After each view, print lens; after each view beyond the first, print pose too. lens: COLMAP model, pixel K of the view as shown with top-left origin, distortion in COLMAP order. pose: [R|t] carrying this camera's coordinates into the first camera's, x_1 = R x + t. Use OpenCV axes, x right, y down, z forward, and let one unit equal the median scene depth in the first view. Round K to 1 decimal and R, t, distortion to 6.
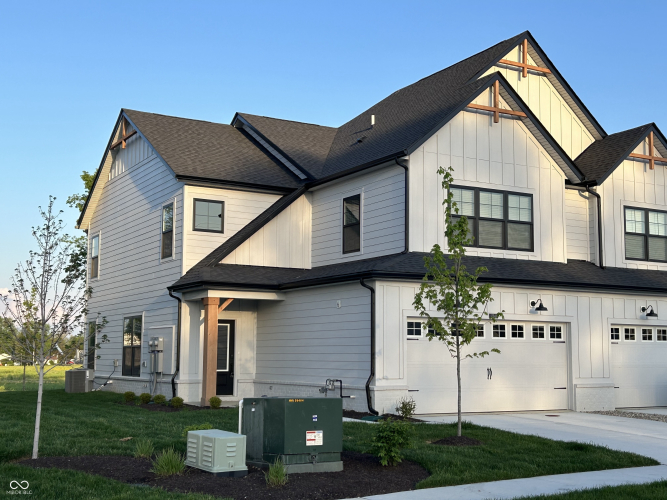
lens RADIAL K [[875.7, 0, 333.1], [0, 875.7, 250.5], [0, 0, 1]] dist [0.128884, 0.000000]
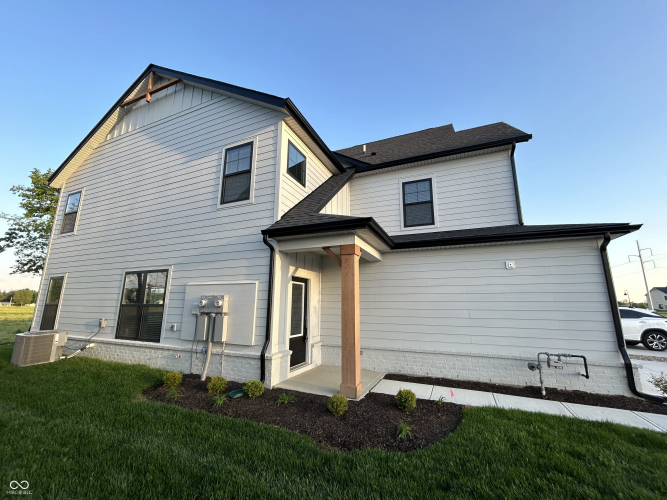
lens RADIAL K [[270.9, 0, 333.4], [0, 270.9, 248.5], [0, 0, 1]] dist [0.001664, 0.001014]
pose [[0.803592, 0.121482, 0.582651, -0.273539], [-0.074338, 0.991768, -0.104255, 0.077097], [-0.590520, 0.040466, 0.806008, 0.771349]]
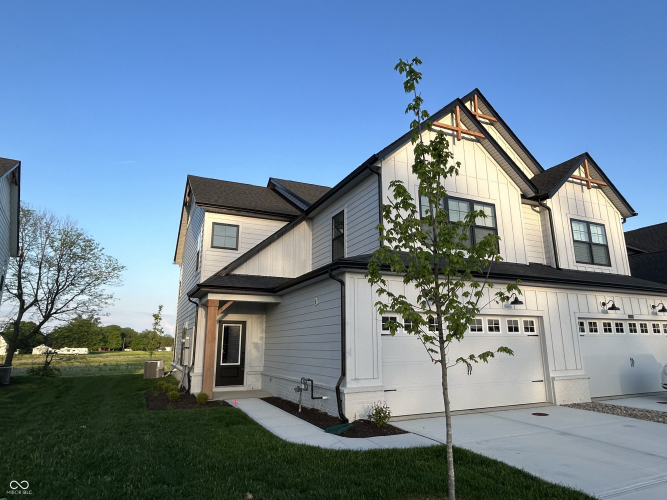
lens RADIAL K [[406.2, 0, 334.4], [0, 406.2, 250.6], [0, 0, 1]] dist [0.010108, 0.001465]
pose [[0.996065, -0.030616, -0.083166, 0.060627], [0.021349, 0.993689, -0.110118, 0.048187], [0.086013, 0.107909, 0.990433, 0.458754]]
